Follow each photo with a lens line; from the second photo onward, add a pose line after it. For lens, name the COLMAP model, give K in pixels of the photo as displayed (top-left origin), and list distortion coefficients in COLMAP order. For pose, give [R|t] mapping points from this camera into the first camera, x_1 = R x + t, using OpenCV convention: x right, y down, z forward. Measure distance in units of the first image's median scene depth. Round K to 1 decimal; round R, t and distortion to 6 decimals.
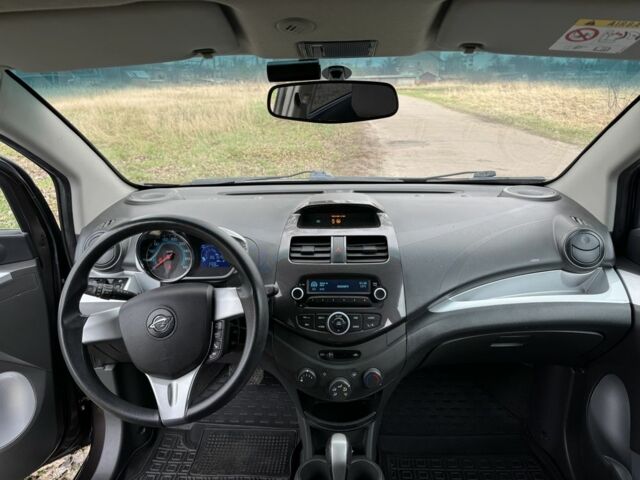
lens RADIAL K [[453.0, 0, 318.8], [0, 453.0, 242.7], [0, 0, 1]] dist [0.156920, -0.289136]
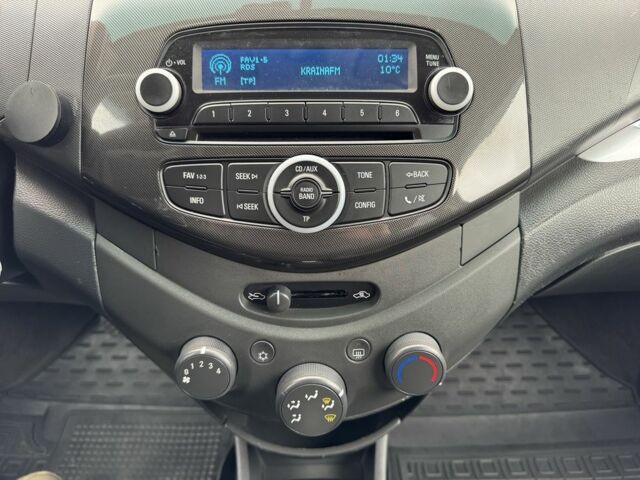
lens RADIAL K [[453.0, 0, 318.8], [0, 453.0, 242.7], [0, 0, 1]] dist [0.156920, -0.289136]
pose [[0.998499, -0.014713, 0.052749, 0.035415], [0.005022, 0.983774, 0.179343, 0.153992], [-0.054532, -0.178809, 0.982371, 0.701223]]
